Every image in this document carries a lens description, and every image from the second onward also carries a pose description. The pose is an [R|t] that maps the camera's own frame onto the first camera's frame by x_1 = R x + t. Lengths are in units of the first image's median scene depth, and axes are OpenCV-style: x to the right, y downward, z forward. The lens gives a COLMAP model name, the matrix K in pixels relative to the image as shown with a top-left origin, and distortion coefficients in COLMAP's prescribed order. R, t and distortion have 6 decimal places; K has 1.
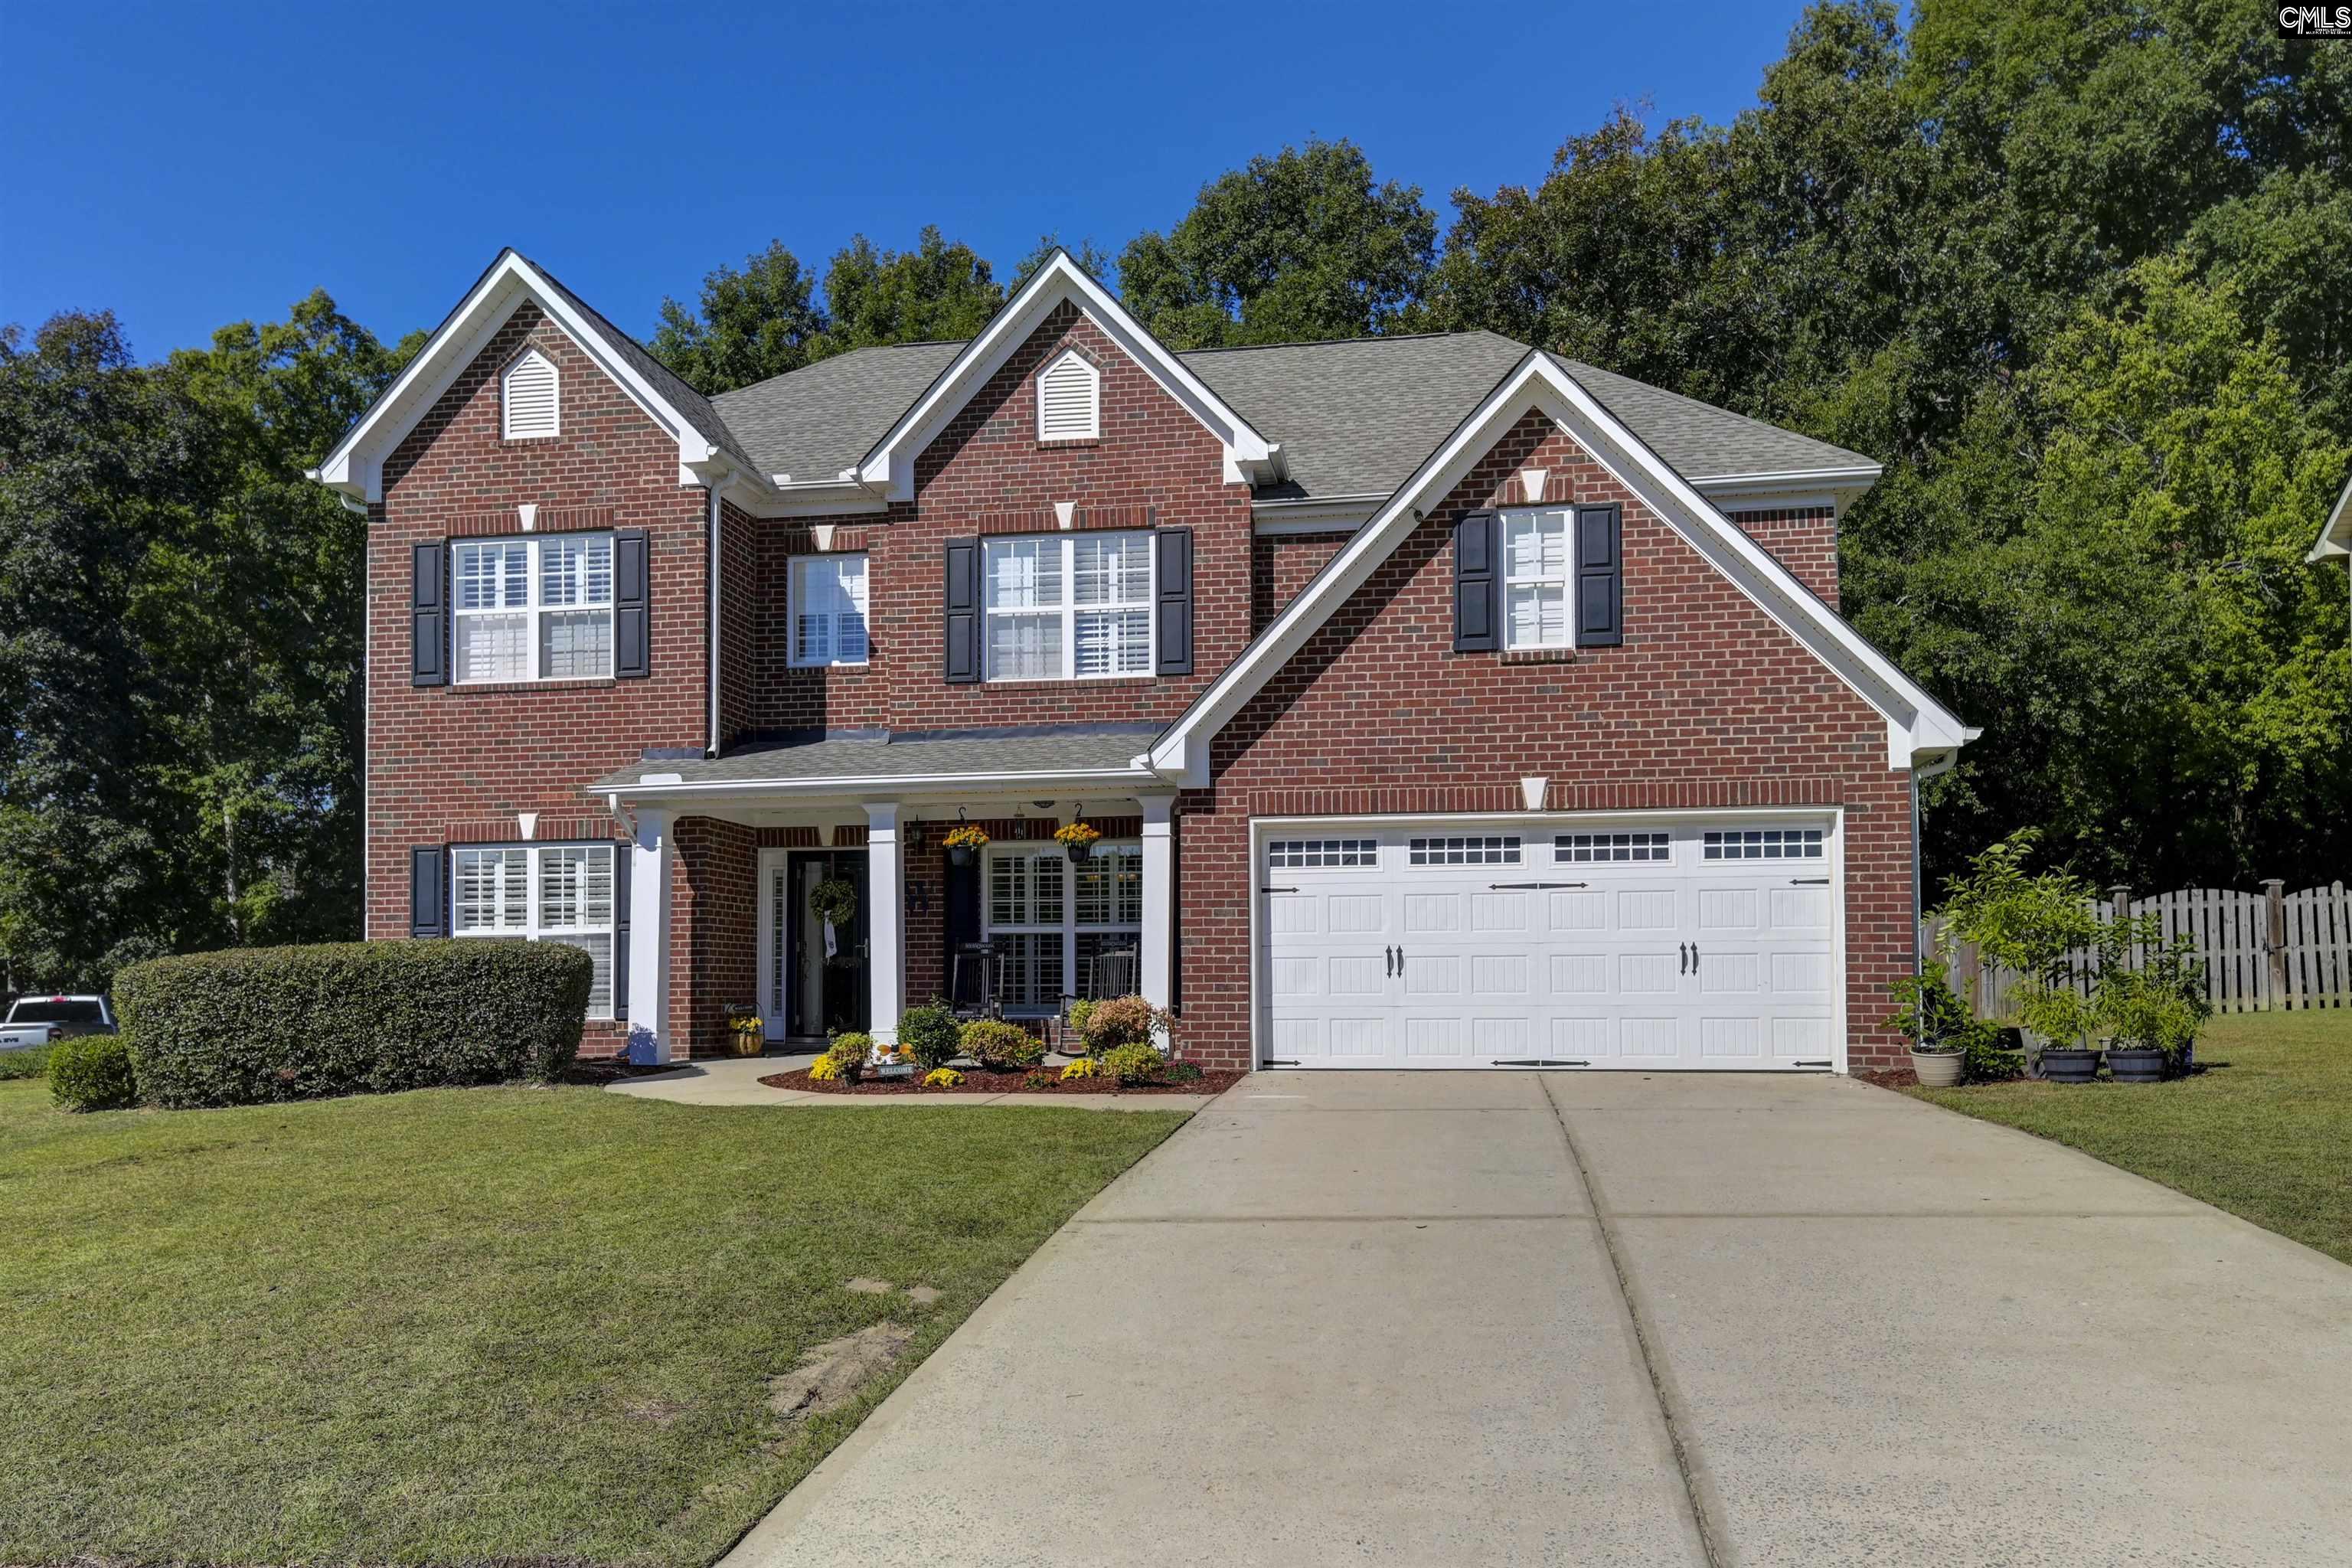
lens RADIAL K [[1834.5, 0, 1247.7], [0, 1834.5, 920.0], [0, 0, 1]] dist [0.003544, 0.005445]
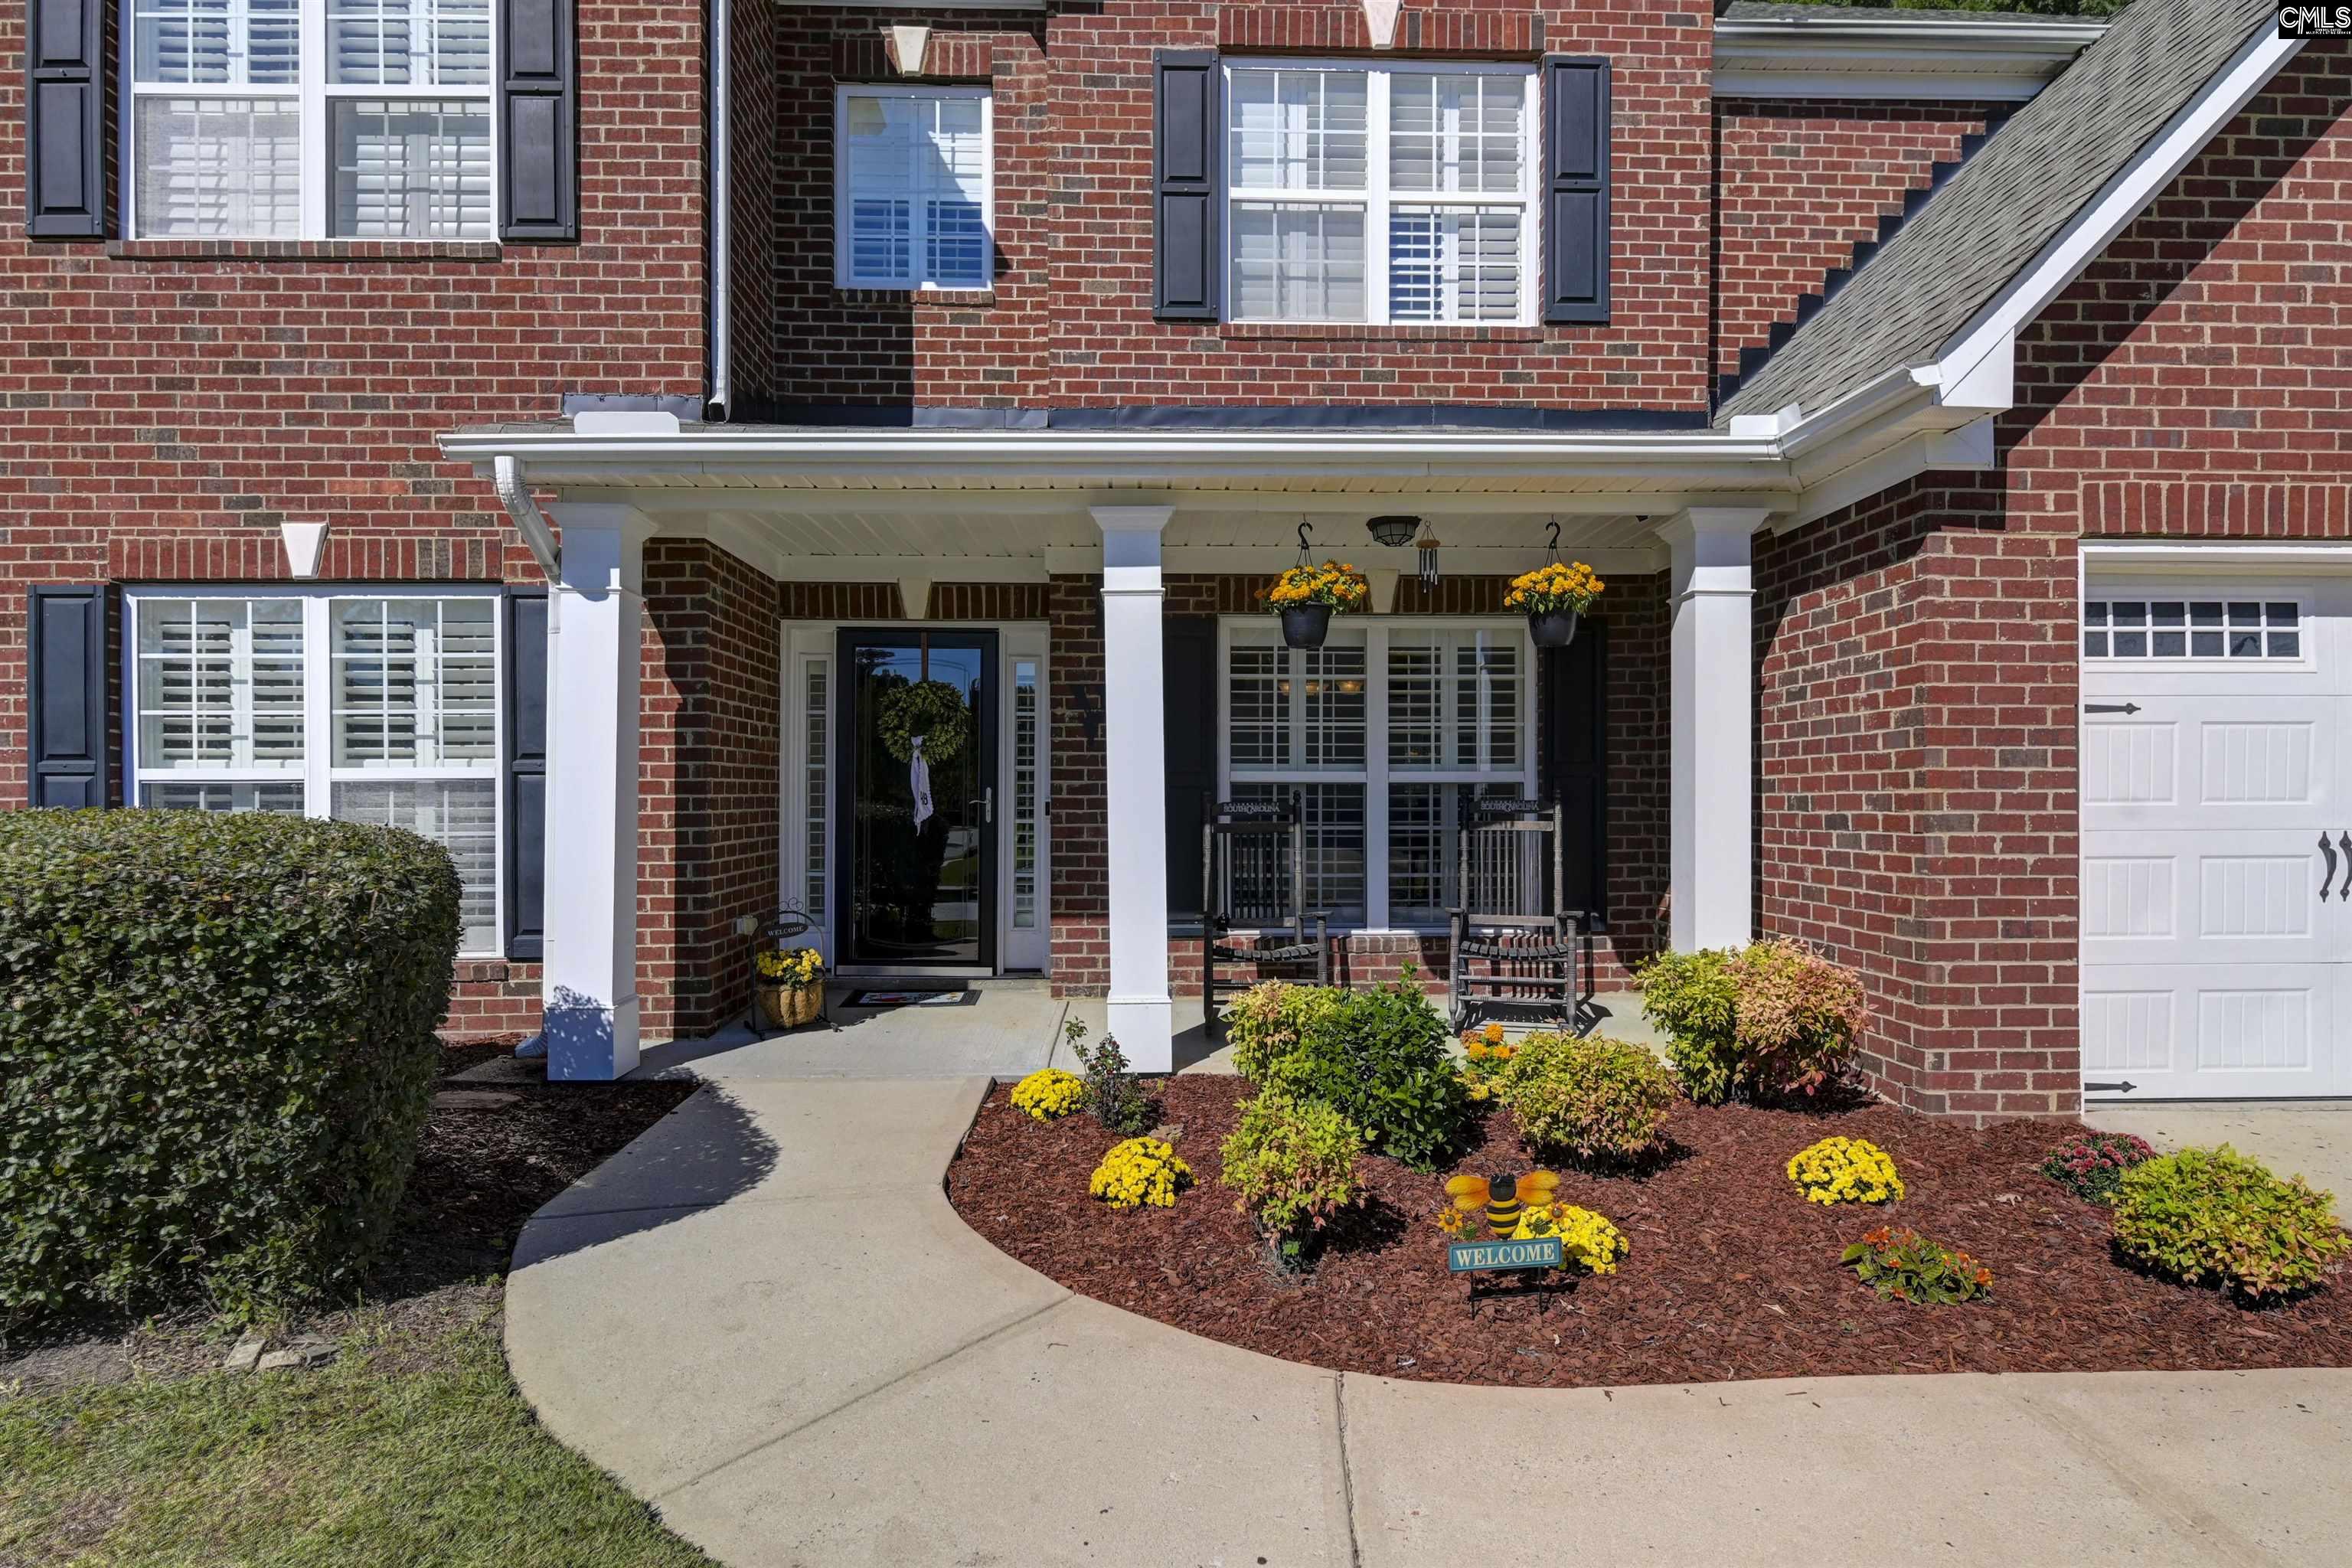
lens RADIAL K [[1269.7, 0, 1176.4], [0, 1269.7, 793.1], [0, 0, 1]] dist [0.003409, -0.006810]
pose [[0.984318, 0.005506, 0.176319, -0.228547], [-0.012536, 0.999169, 0.038783, -0.004031], [-0.175959, -0.040385, 0.983569, 0.637005]]
